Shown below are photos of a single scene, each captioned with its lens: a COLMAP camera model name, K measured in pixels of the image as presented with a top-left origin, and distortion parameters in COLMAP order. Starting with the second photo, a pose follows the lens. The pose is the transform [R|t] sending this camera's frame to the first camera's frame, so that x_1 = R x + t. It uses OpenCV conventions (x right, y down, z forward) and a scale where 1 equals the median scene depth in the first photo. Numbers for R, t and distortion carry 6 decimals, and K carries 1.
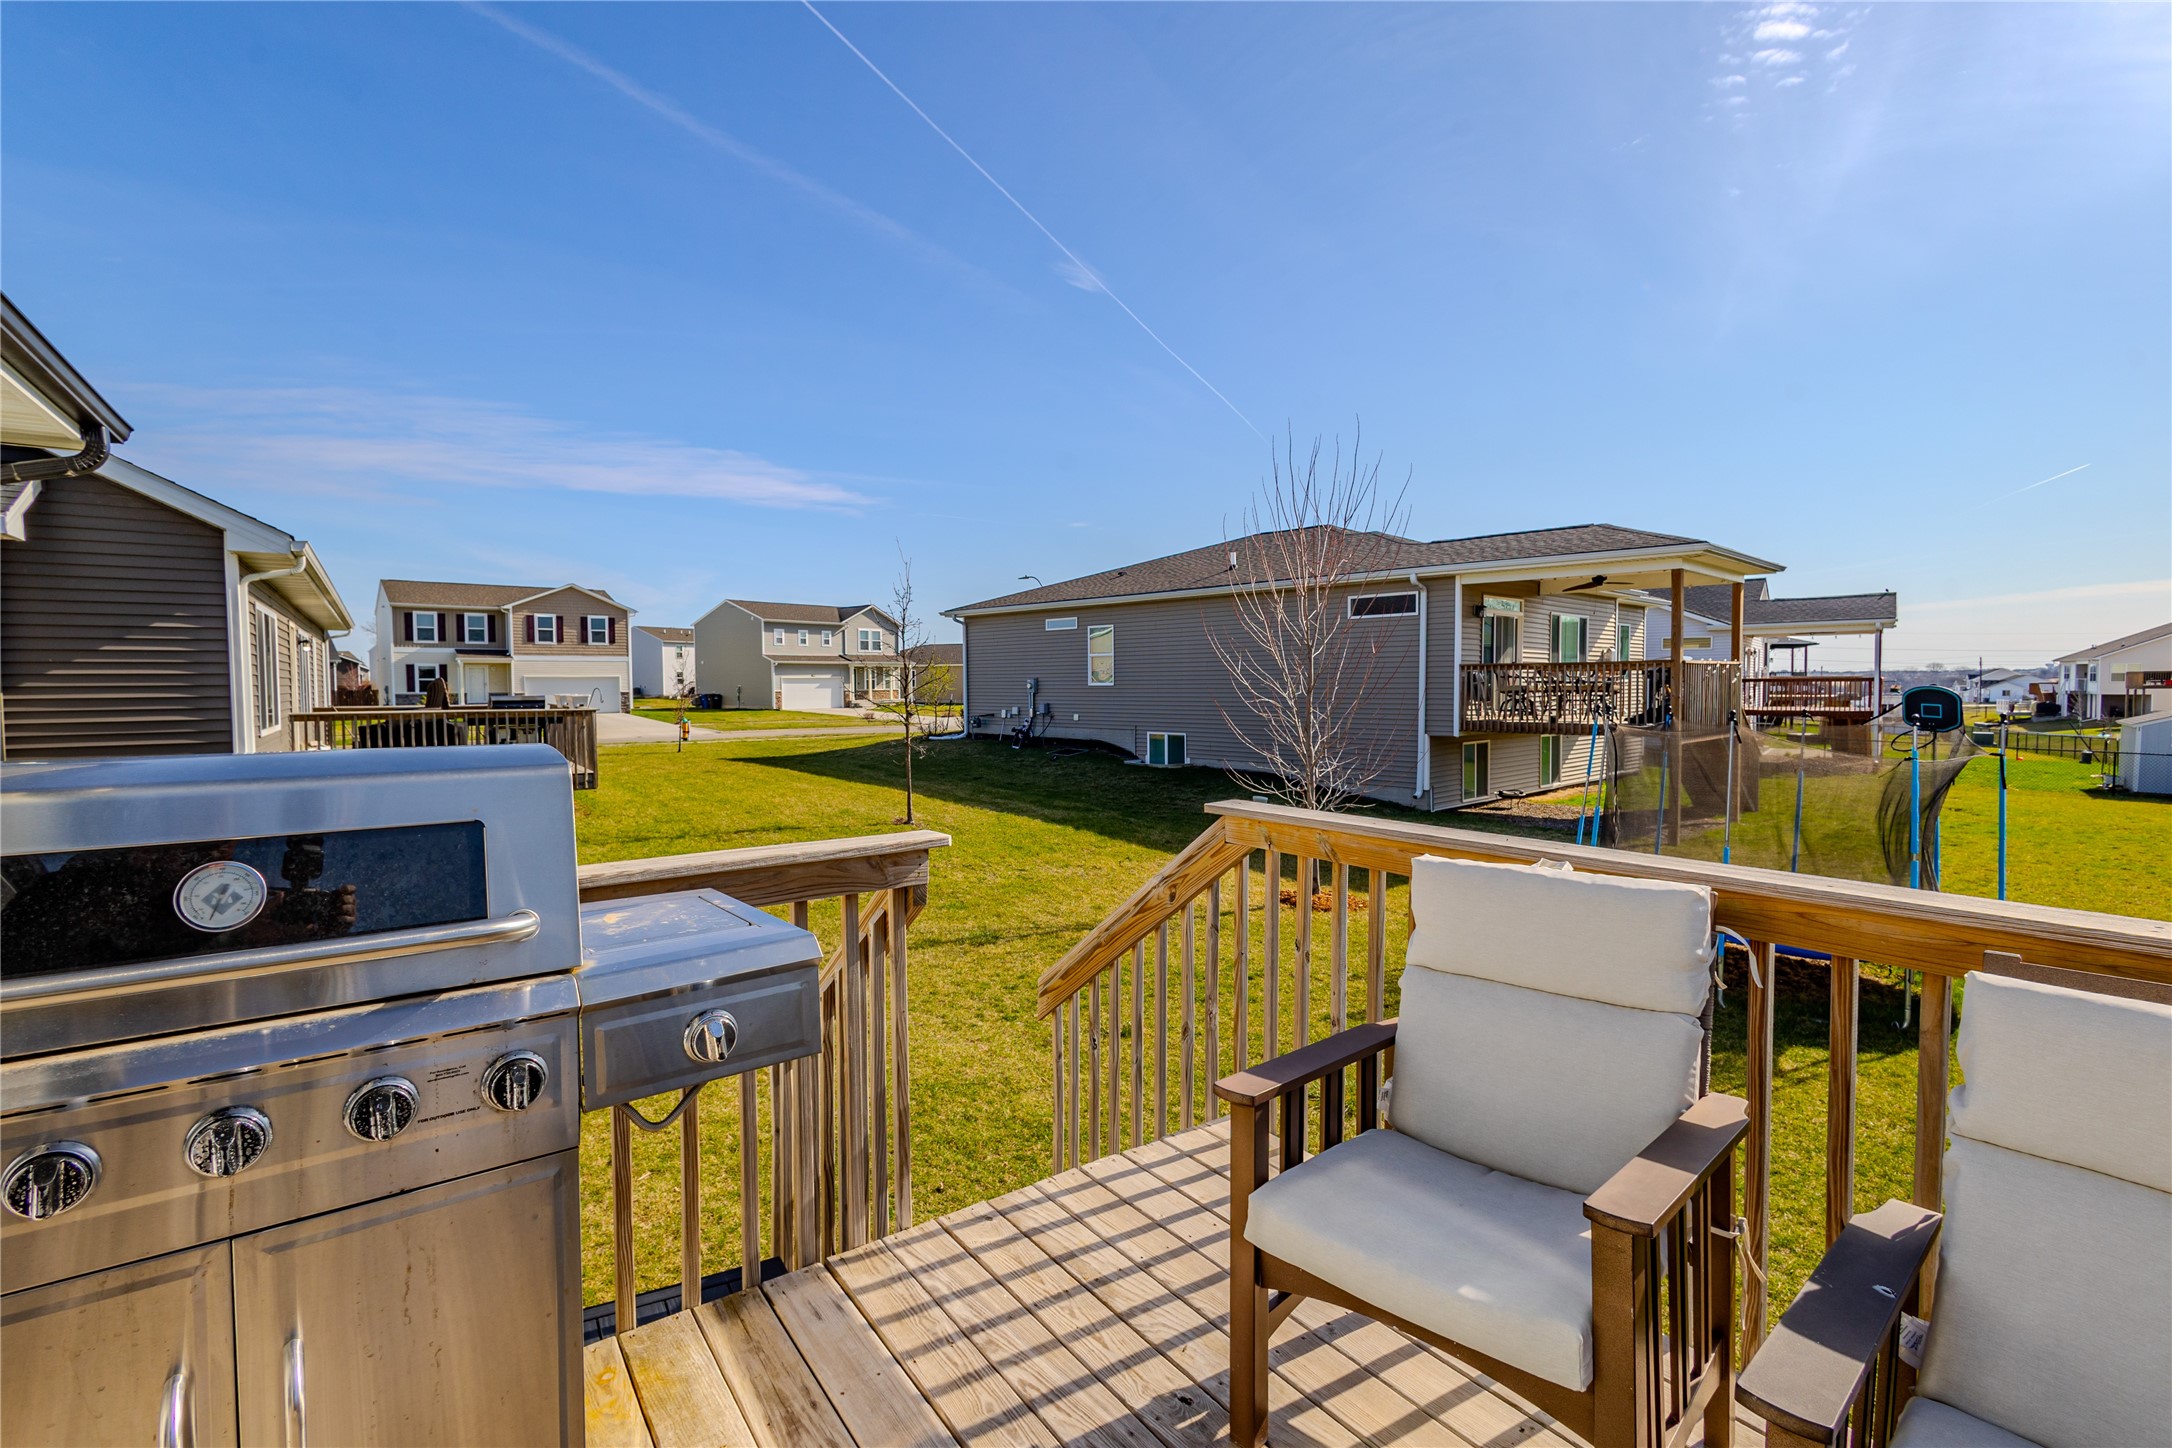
lens RADIAL K [[1005.4, 0, 1082.2], [0, 1005.4, 723.7], [0, 0, 1]] dist [0.010519, -0.001162]
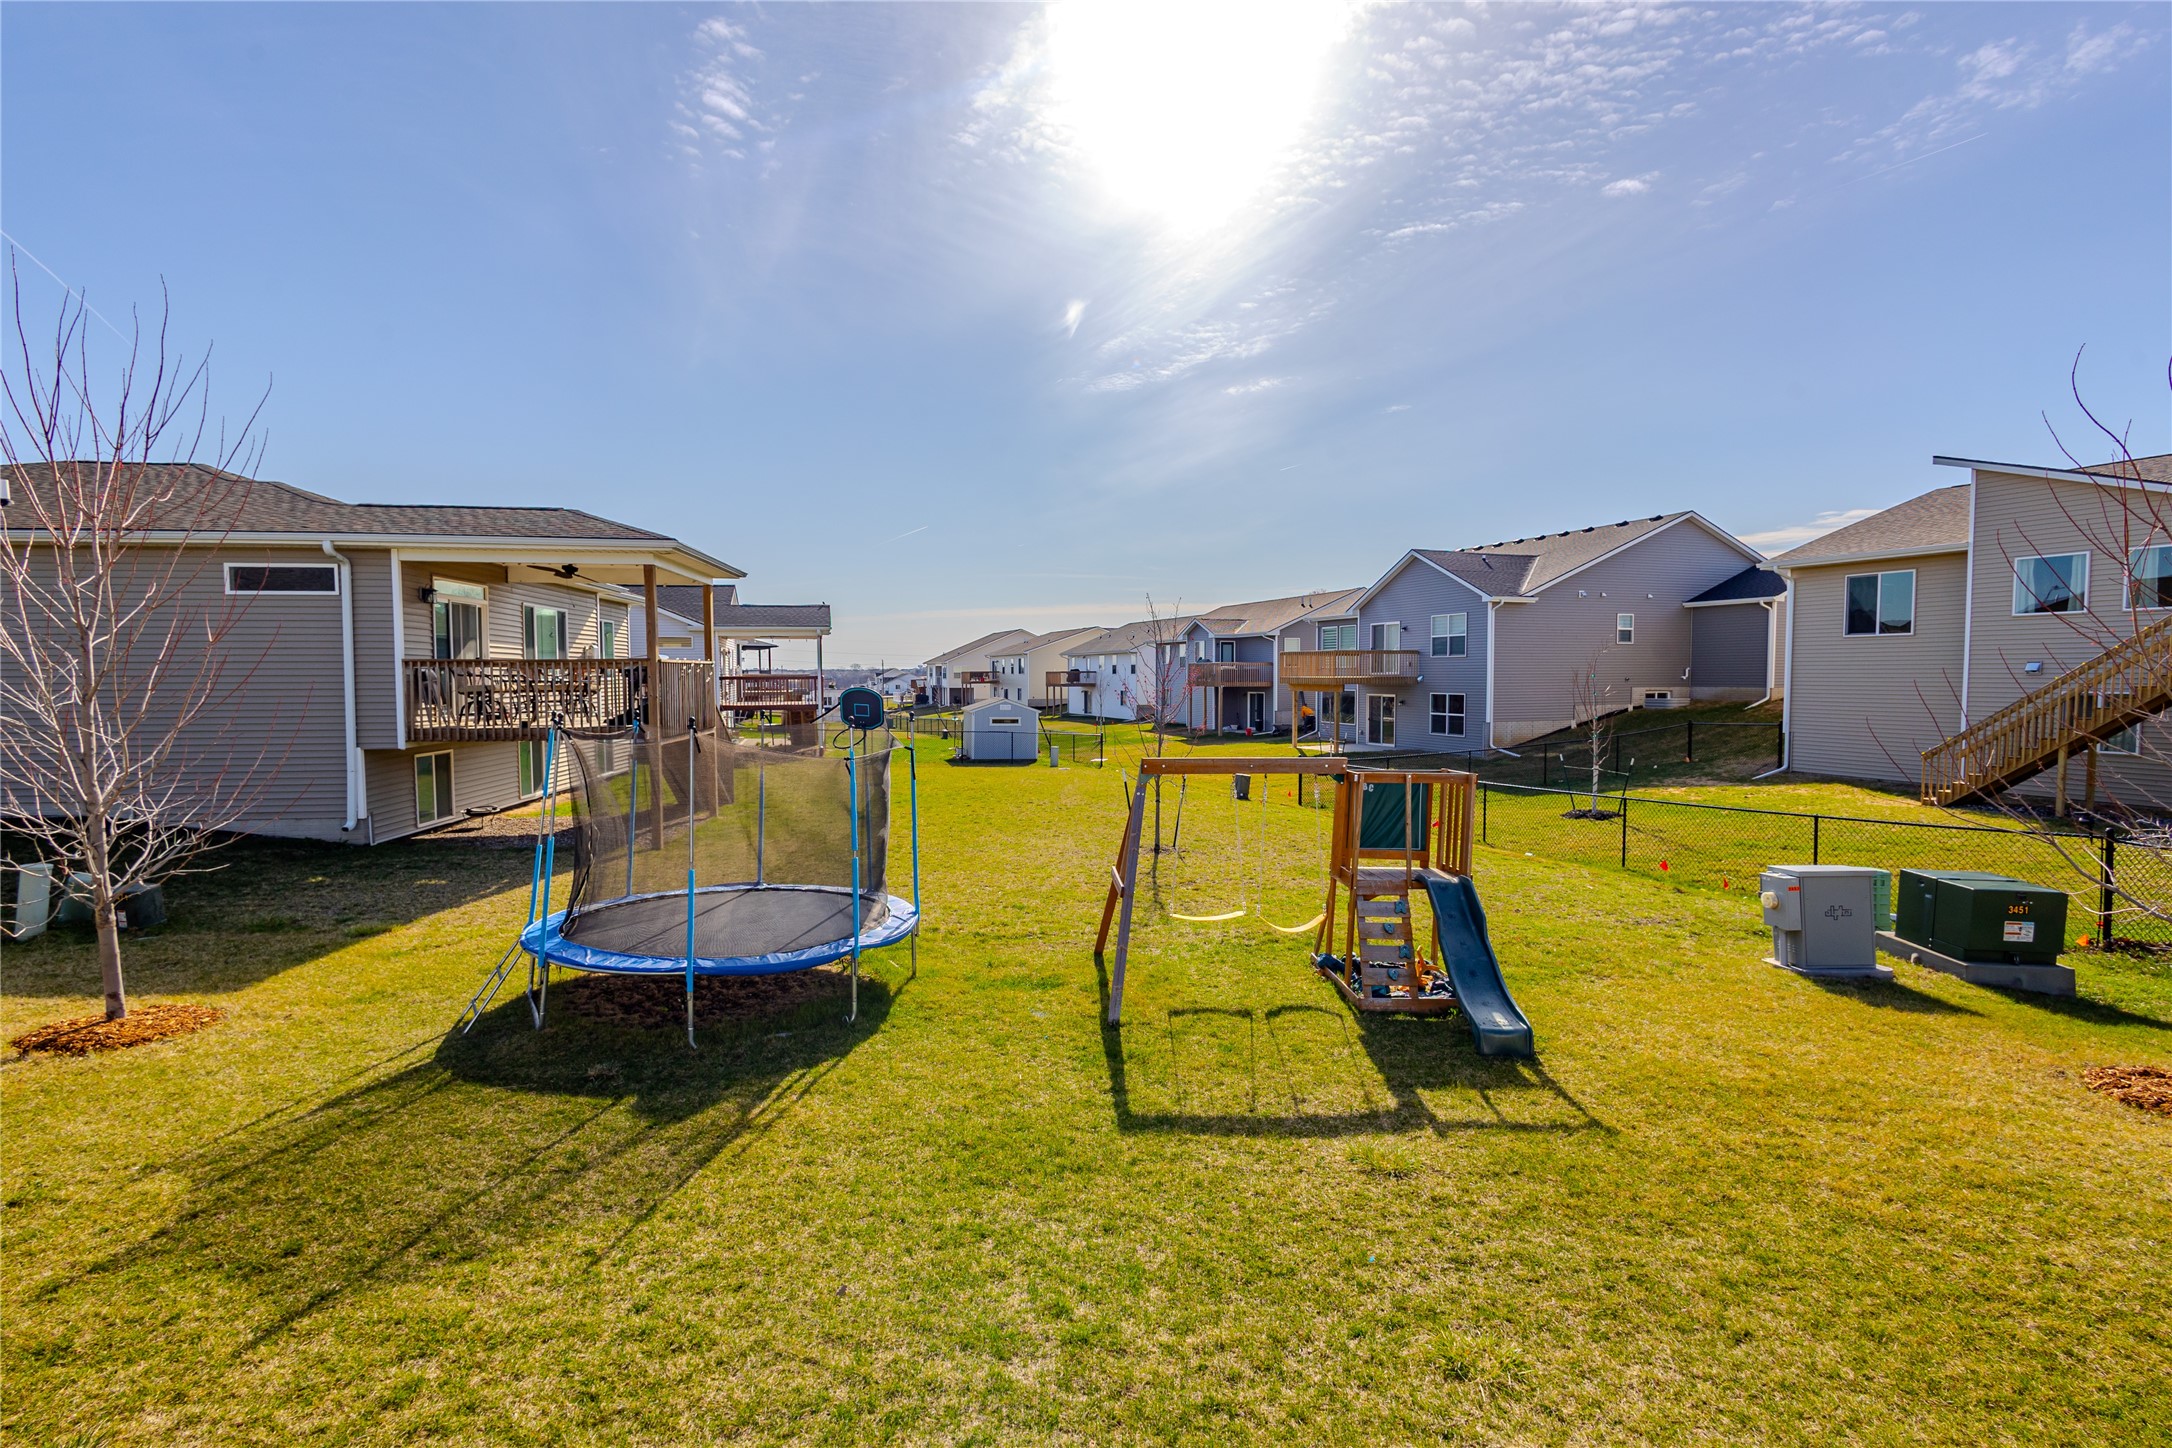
lens RADIAL K [[998.0, 0, 1087.6], [0, 998.0, 700.3], [0, 0, 1]] dist [0.004841, 0.000026]
pose [[0.599949, -0.017533, 0.799846, 0.064314], [0.033070, 0.999449, -0.002897, -0.005996], [-0.799354, 0.028189, 0.600198, 0.082188]]
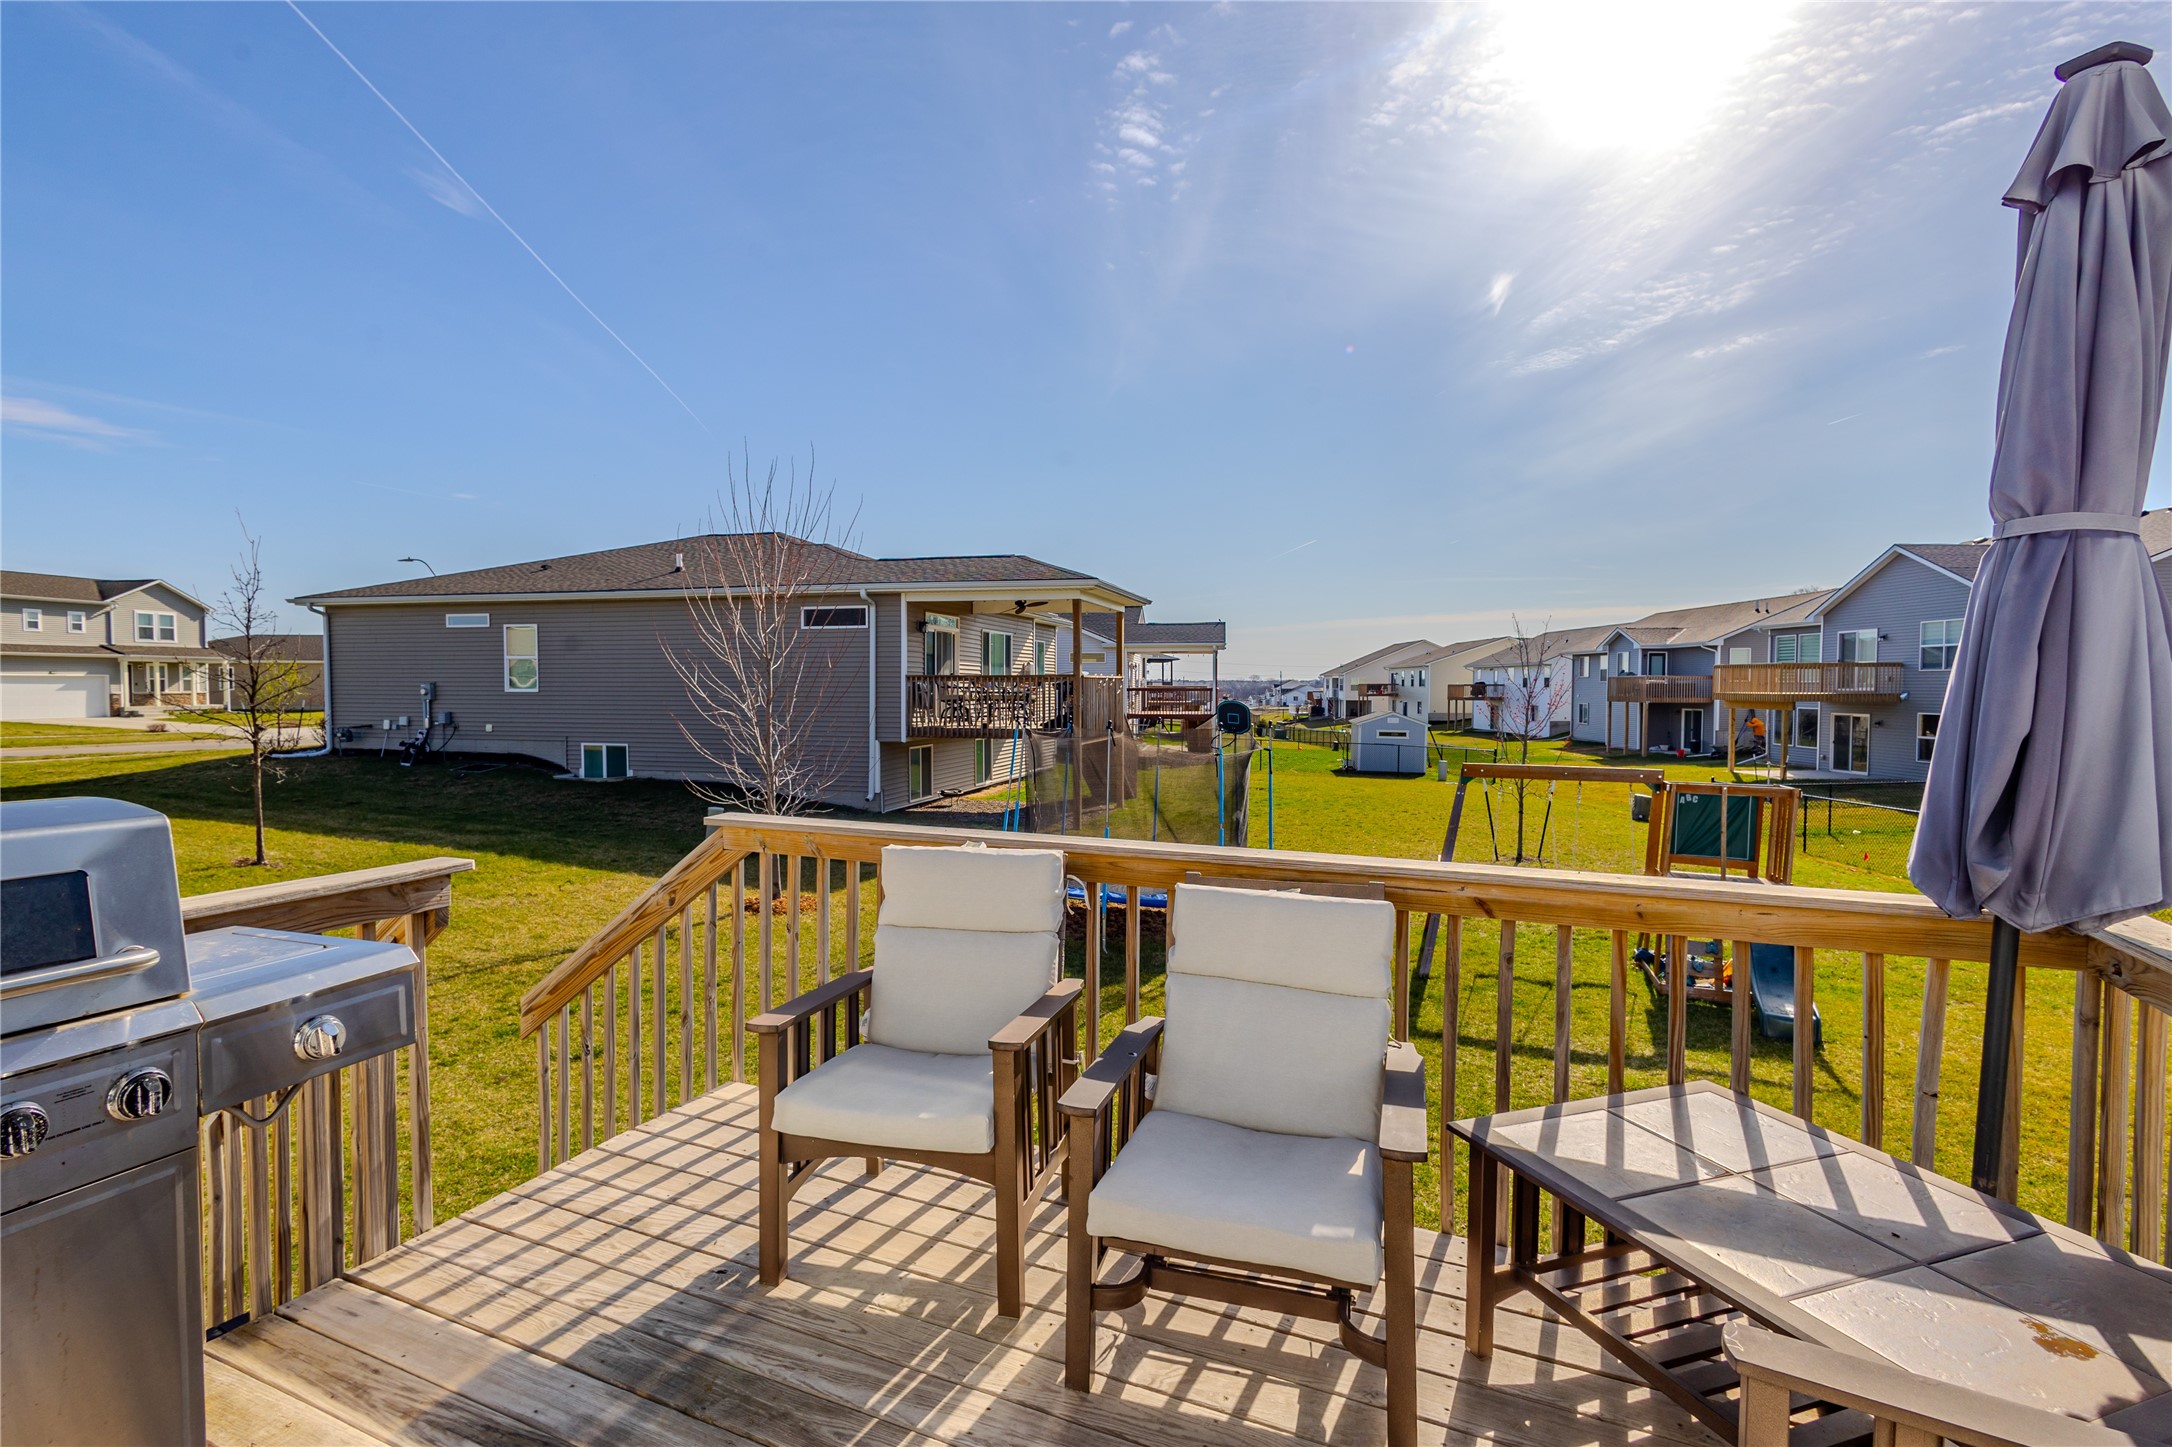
lens RADIAL K [[1016.3, 0, 1086.0], [0, 1016.3, 723.5], [0, 0, 1]] dist [0.009306, -0.001311]
pose [[0.860393, -0.011109, 0.509509, -0.016095], [0.013333, 0.999911, -0.000714, -0.003715], [-0.509456, 0.007407, 0.860465, -0.039593]]
